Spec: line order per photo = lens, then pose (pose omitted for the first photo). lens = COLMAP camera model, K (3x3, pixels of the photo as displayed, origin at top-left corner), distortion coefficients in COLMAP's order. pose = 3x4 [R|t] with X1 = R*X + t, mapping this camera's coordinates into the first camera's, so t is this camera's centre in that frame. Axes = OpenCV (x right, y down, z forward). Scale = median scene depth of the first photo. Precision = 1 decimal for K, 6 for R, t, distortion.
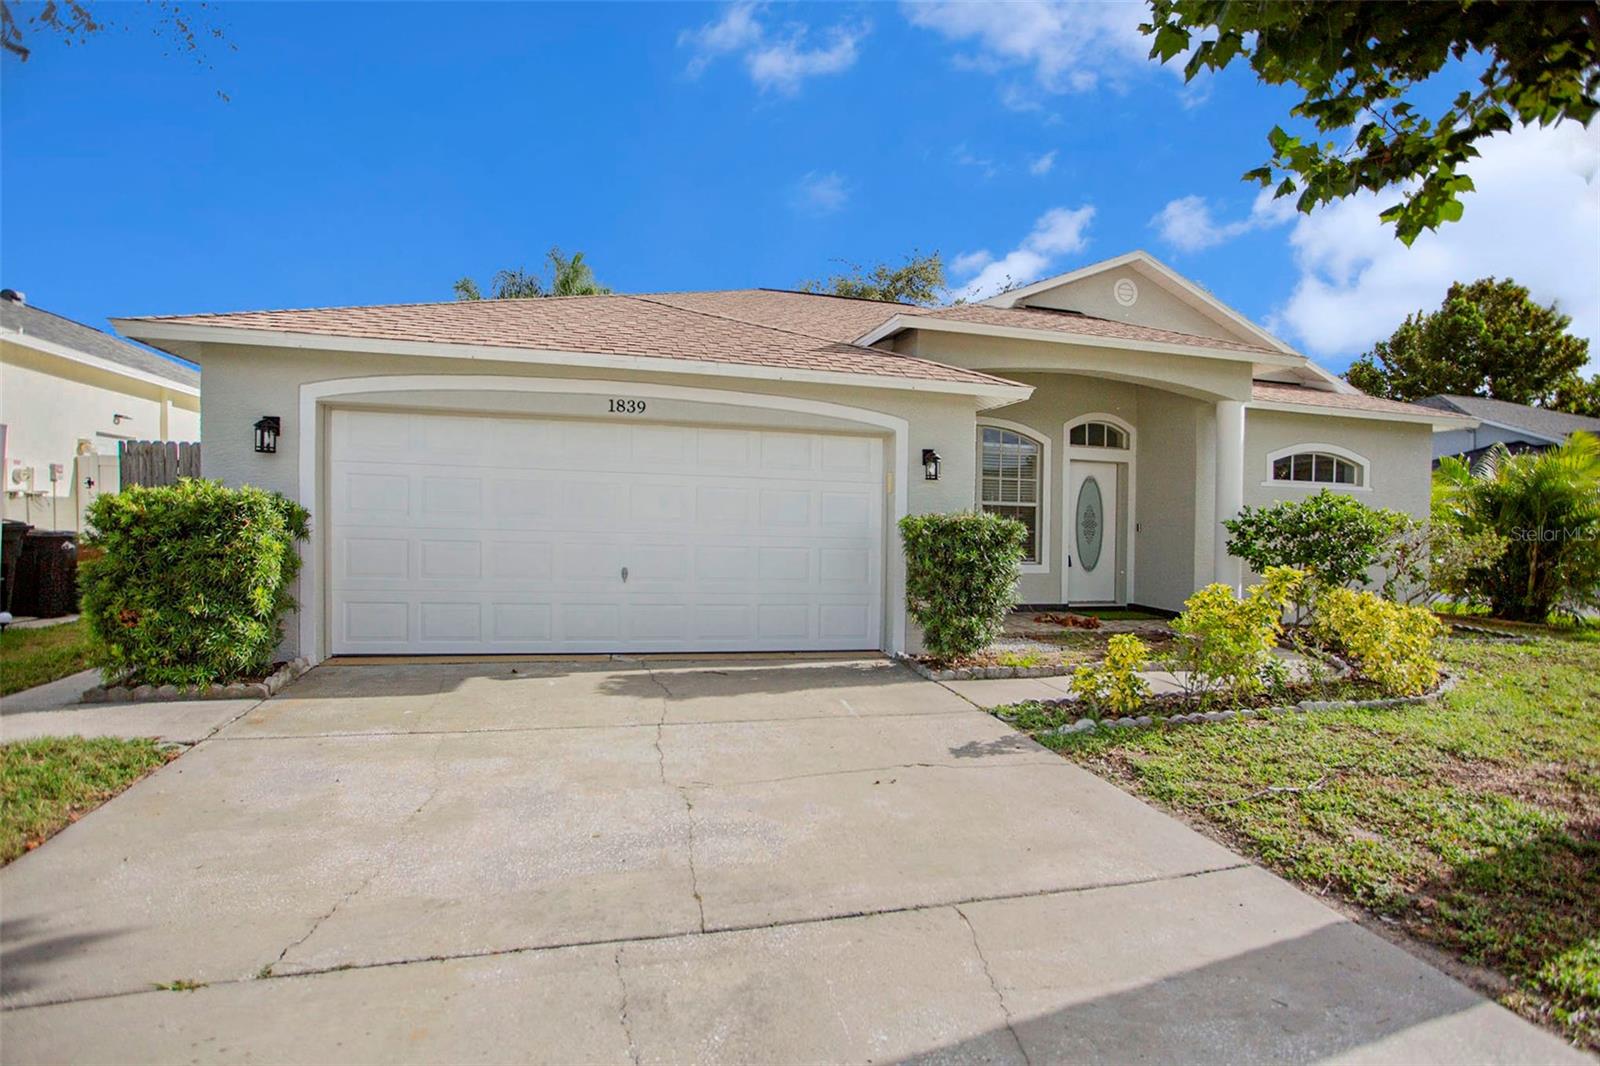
lens RADIAL K [[786.8, 0, 800.0], [0, 786.8, 533.0], [0, 0, 1]] dist [-0.049432, 0.028247]
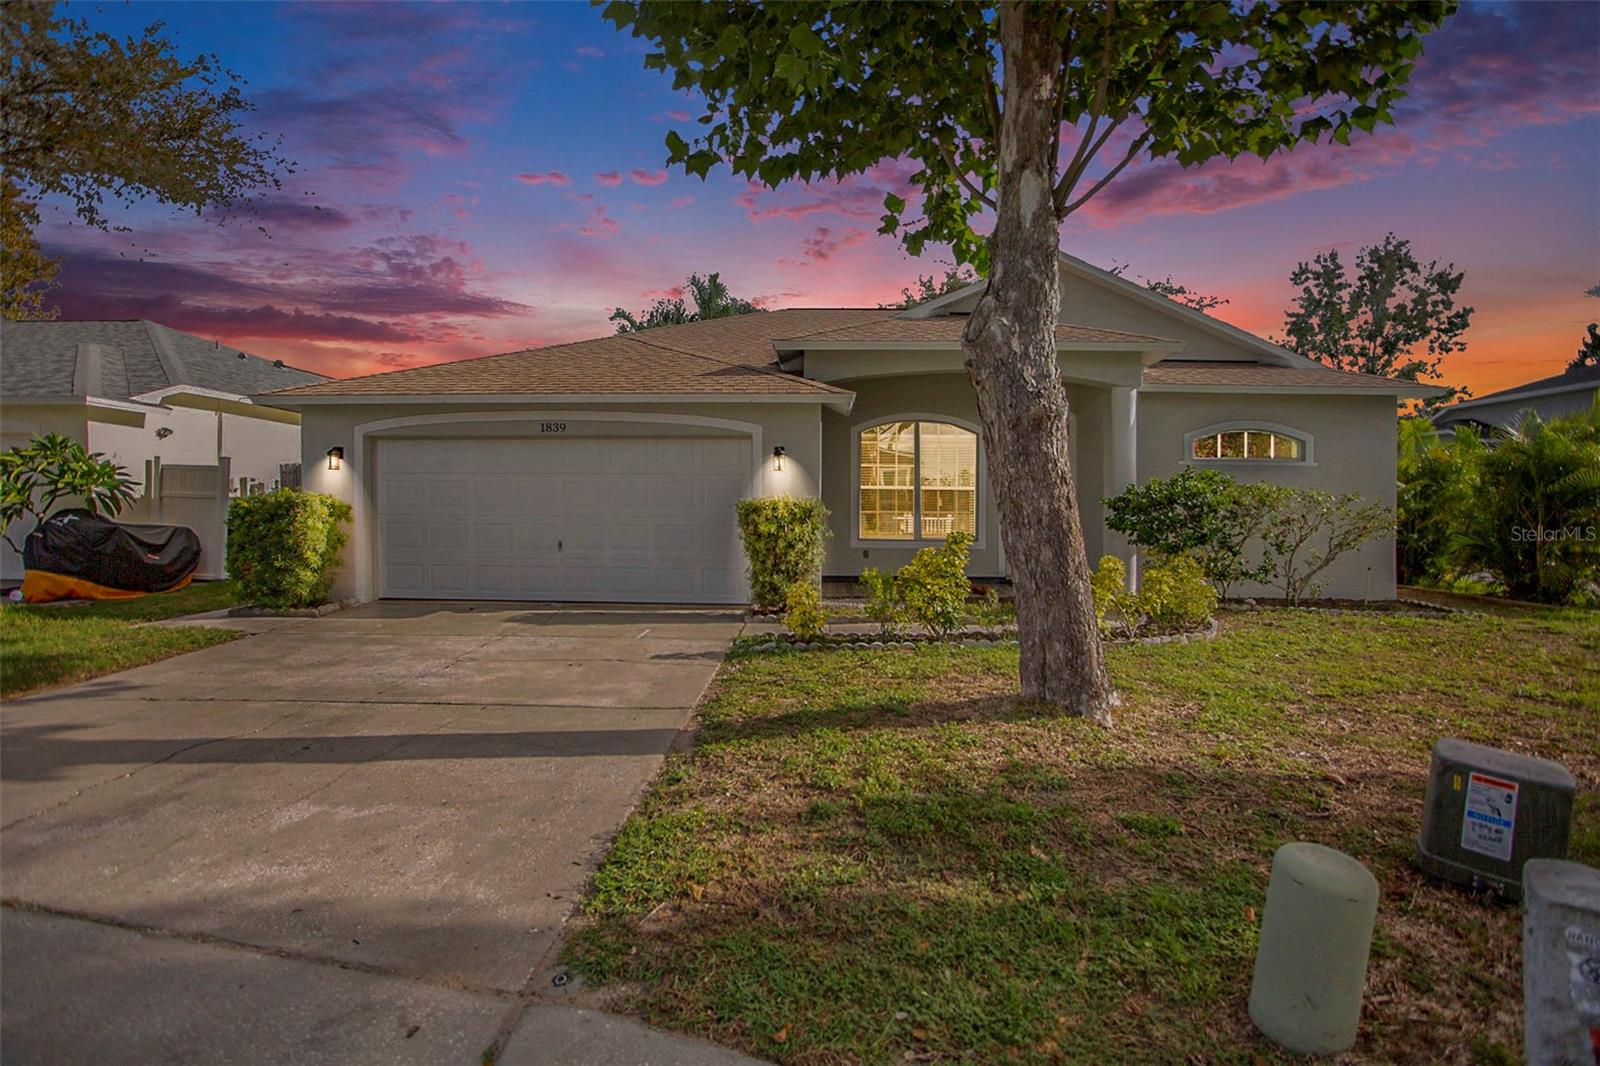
lens RADIAL K [[786.8, 0, 800.0], [0, 786.8, 533.0], [0, 0, 1]] dist [-0.049432, 0.028247]
pose [[0.959500, -0.012668, -0.281425, 0.555326], [0.014735, 0.999878, 0.005229, 0.026968], [0.281324, -0.009164, 0.959569, -0.219399]]
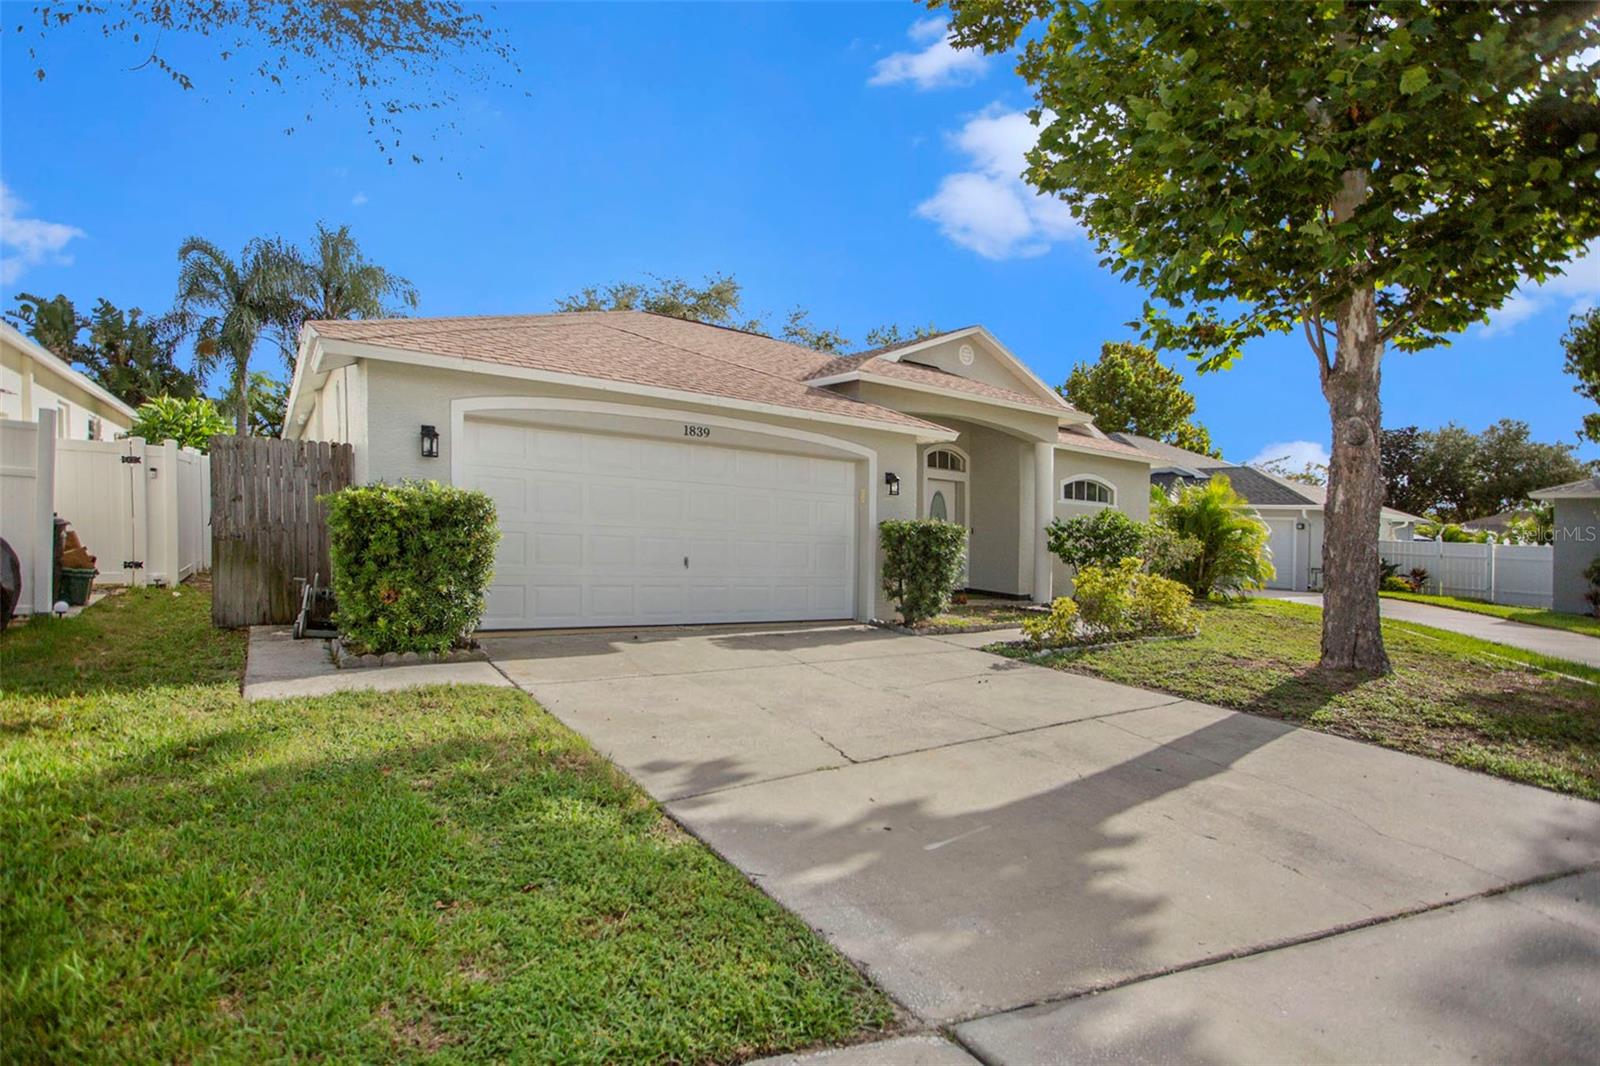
lens RADIAL K [[797.1, 0, 809.6], [0, 797.1, 513.1], [0, 0, 1]] dist [-0.000694, -0.000111]
pose [[0.934108, 0.022615, 0.356272, -0.474536], [-0.013759, 0.999531, -0.027373, 0.004882], [-0.356724, 0.020668, 0.933981, -0.264241]]
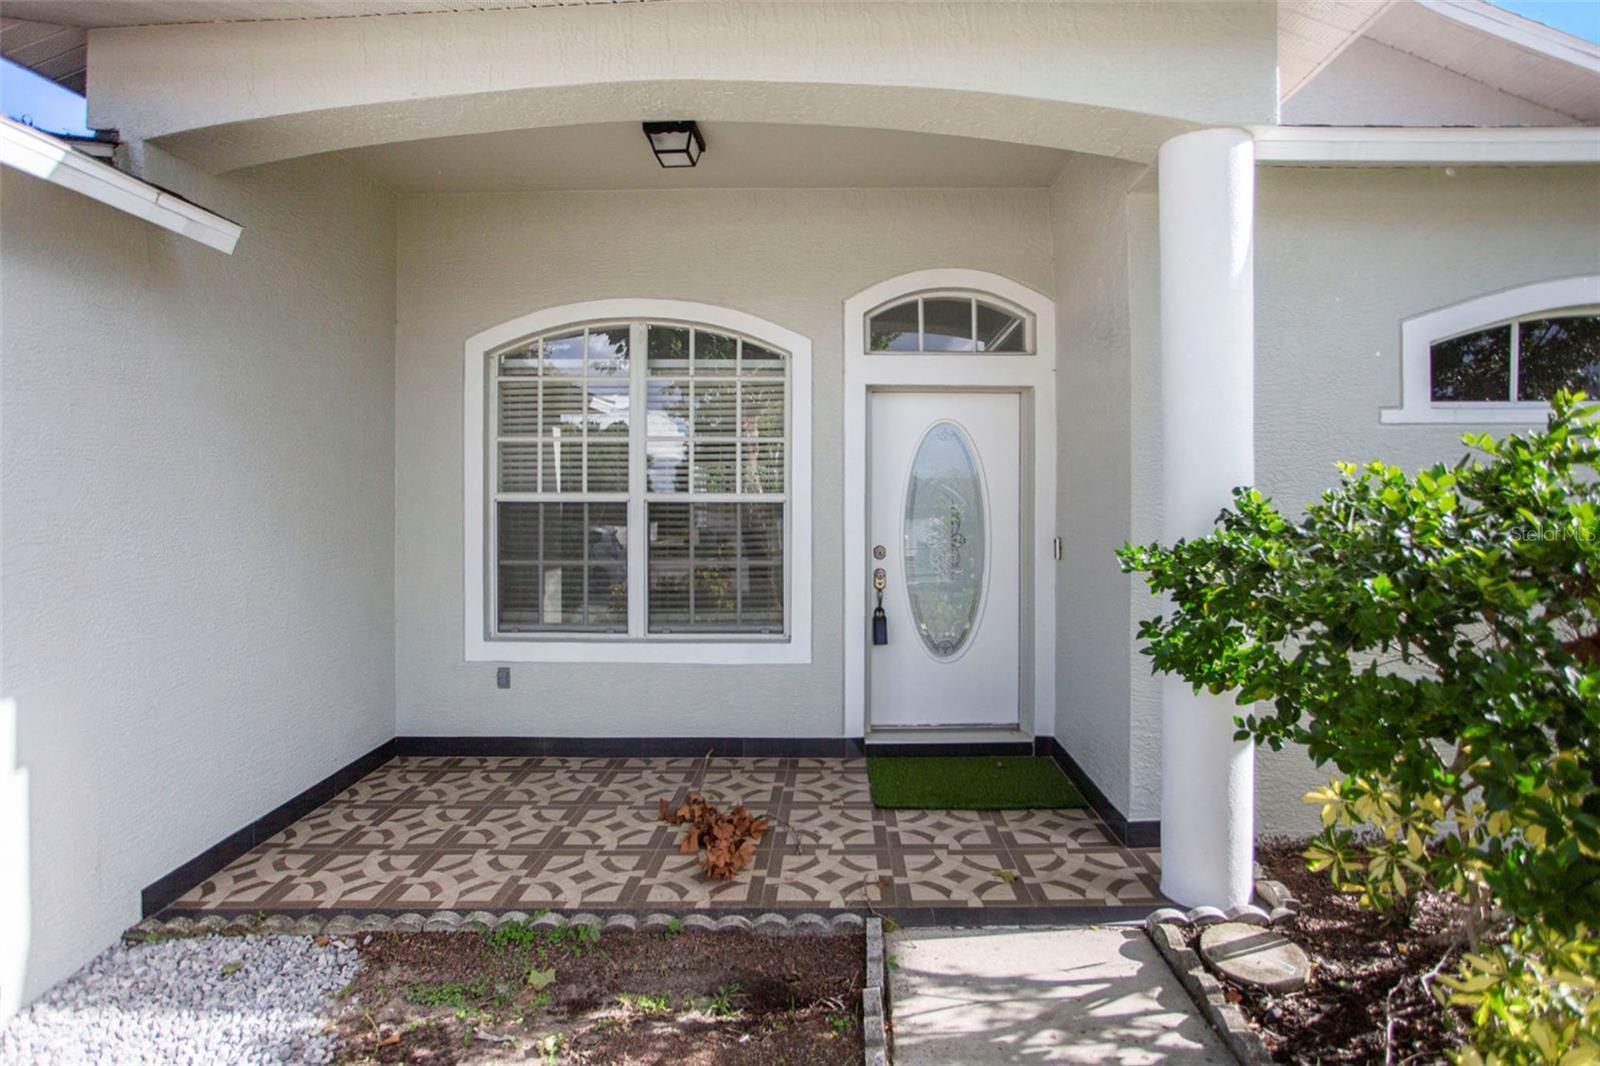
lens RADIAL K [[797.1, 0, 809.6], [0, 797.1, 513.1], [0, 0, 1]] dist [-0.000694, -0.000111]
pose [[0.957731, -0.020281, -0.286948, 0.646316], [0.015486, 0.999700, -0.018967, -0.028320], [0.287247, 0.013722, 0.957758, 0.870982]]
